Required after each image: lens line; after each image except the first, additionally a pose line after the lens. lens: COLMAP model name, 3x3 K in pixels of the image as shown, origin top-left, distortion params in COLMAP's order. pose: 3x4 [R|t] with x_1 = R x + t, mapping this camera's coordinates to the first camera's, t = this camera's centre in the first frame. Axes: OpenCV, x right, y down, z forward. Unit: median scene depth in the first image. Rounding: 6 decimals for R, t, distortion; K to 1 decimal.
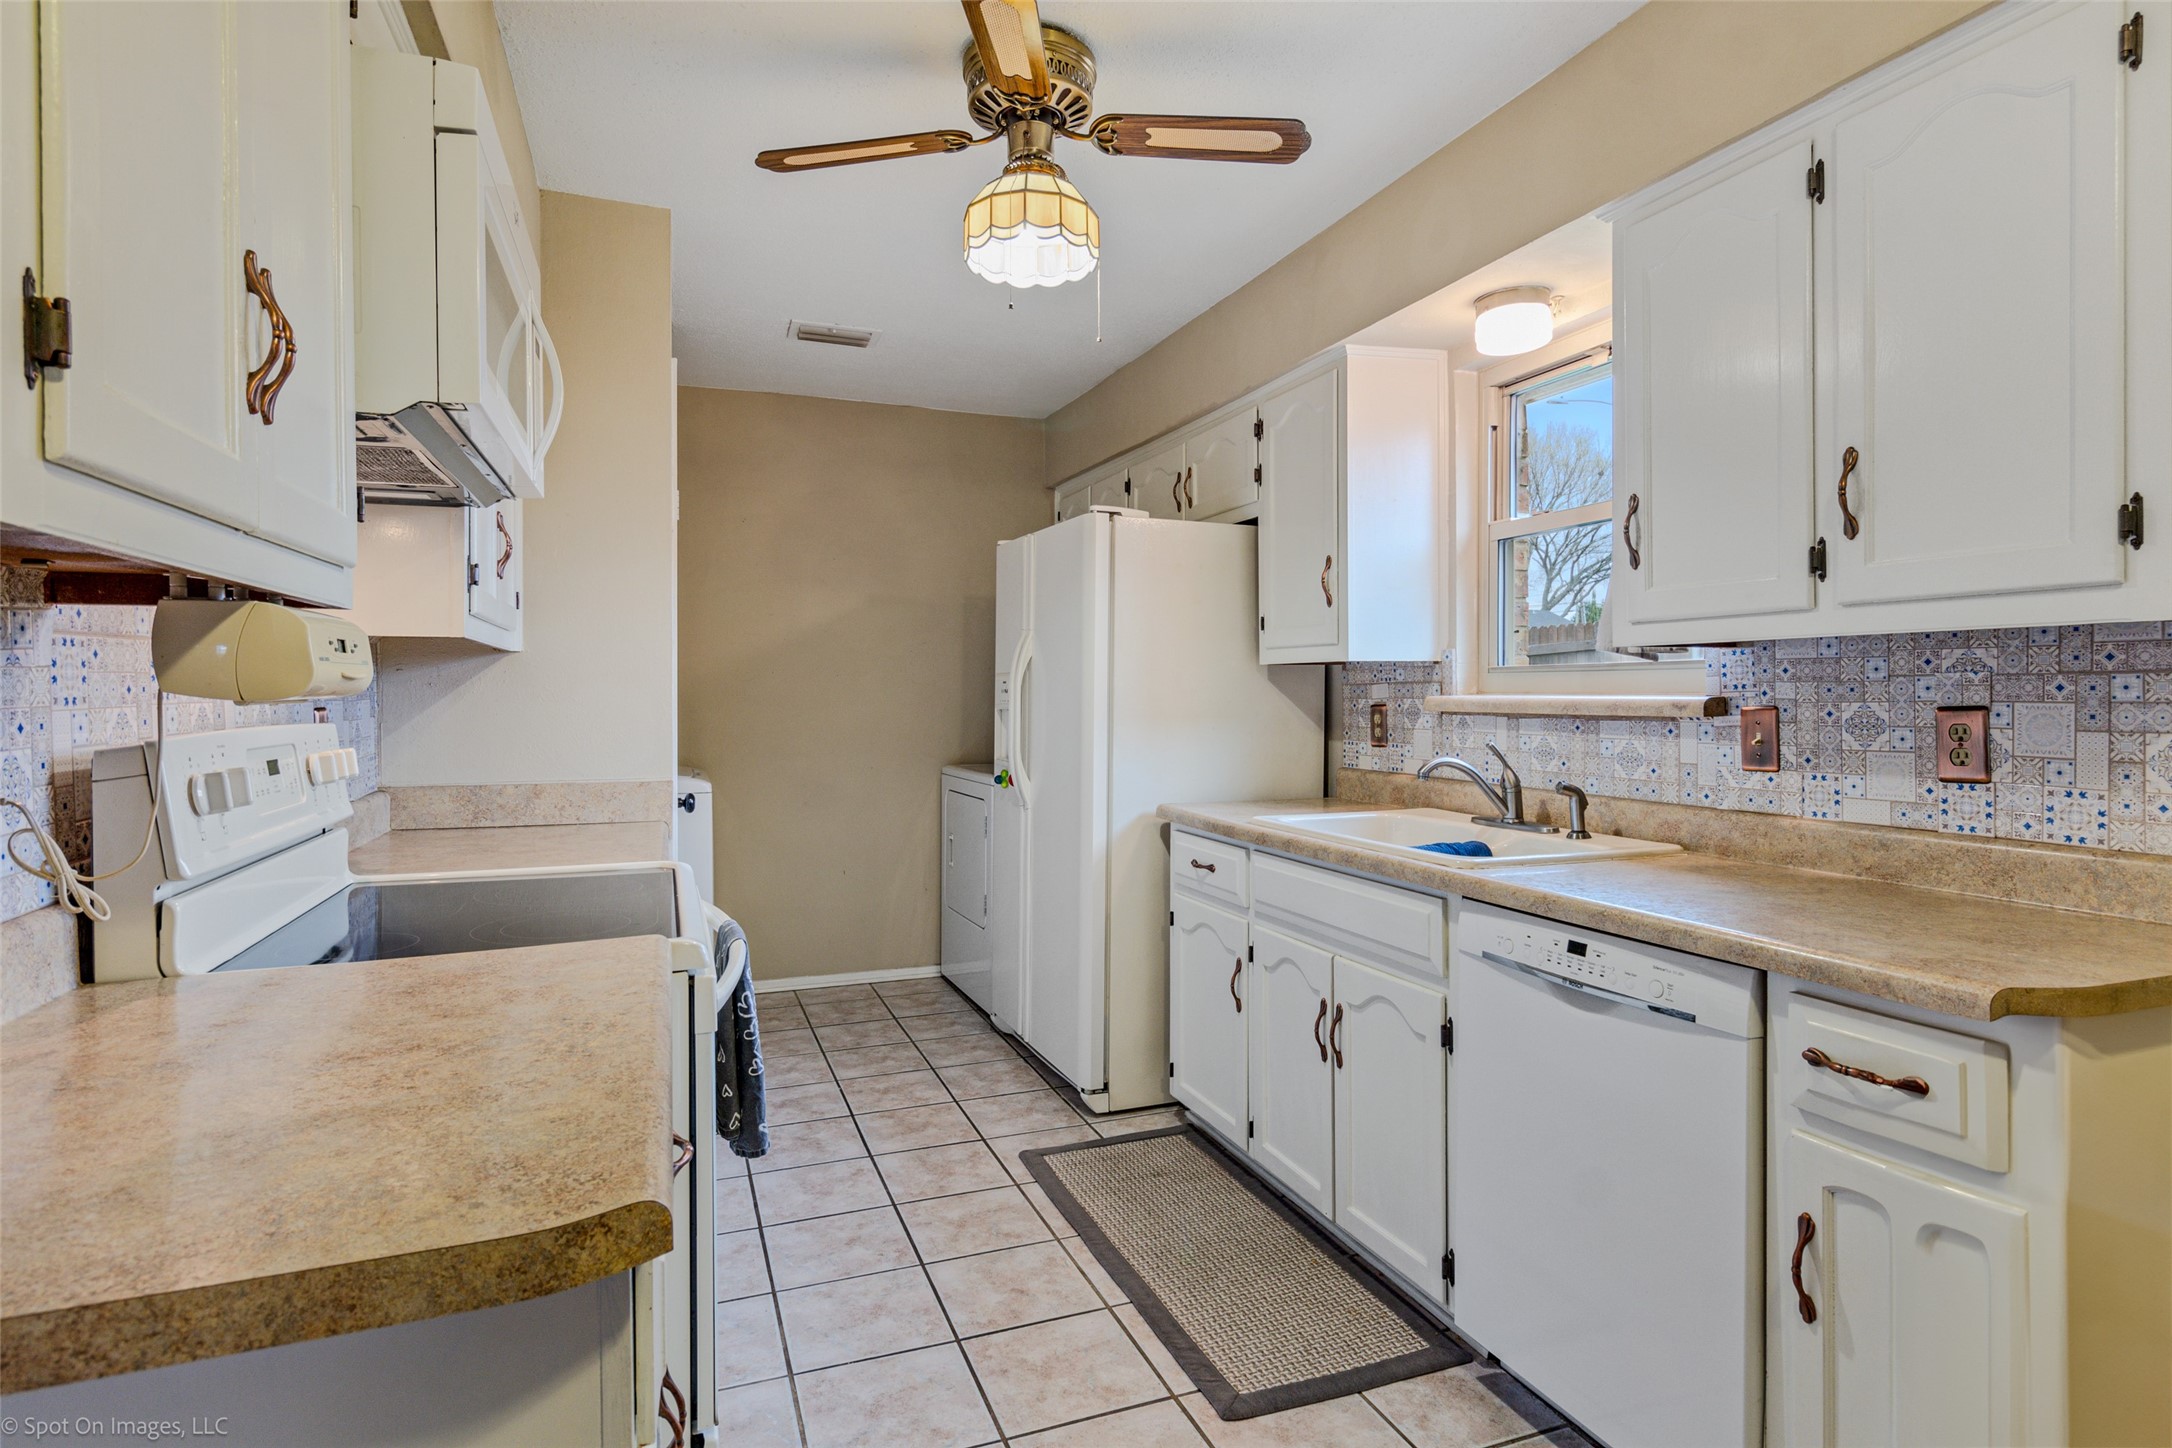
lens RADIAL K [[1137.4, 0, 1085.4], [0, 1137.4, 692.2], [0, 0, 1]] dist [-0.004570, -0.000617]
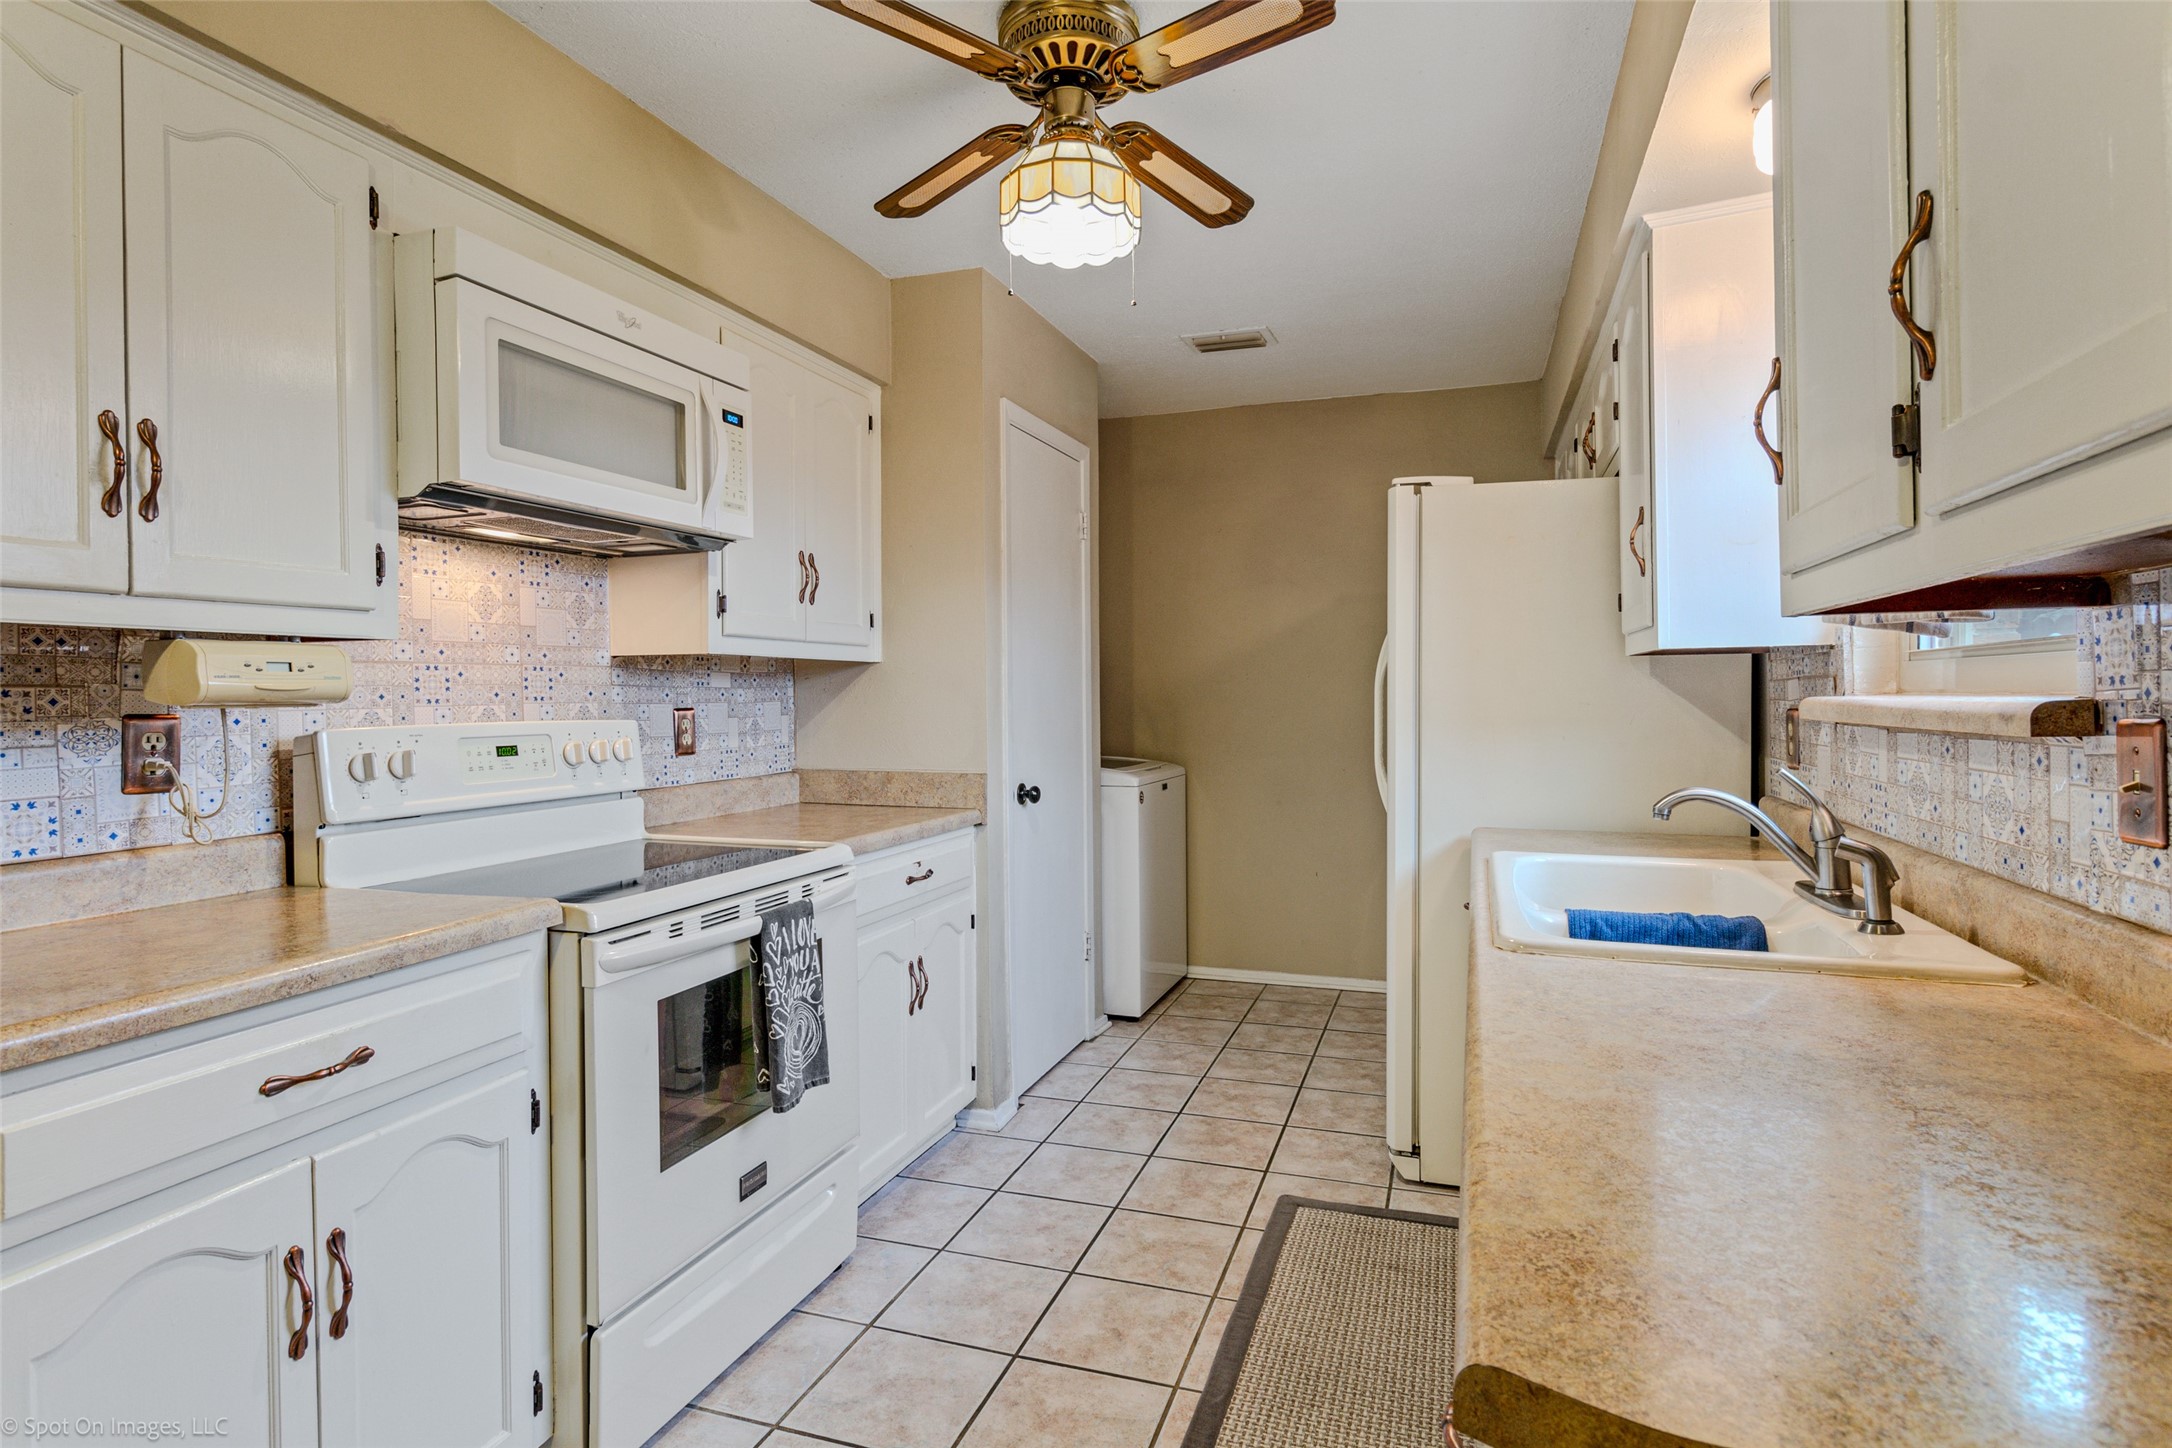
lens RADIAL K [[1083.3, 0, 1095.4], [0, 1083.3, 690.1], [0, 0, 1]] dist [-0.003327, -0.000722]
pose [[0.771382, -0.005843, -0.636345, 0.476065], [0.004925, 0.999983, -0.003211, -0.000933], [0.636353, -0.000657, 0.771398, 0.285492]]
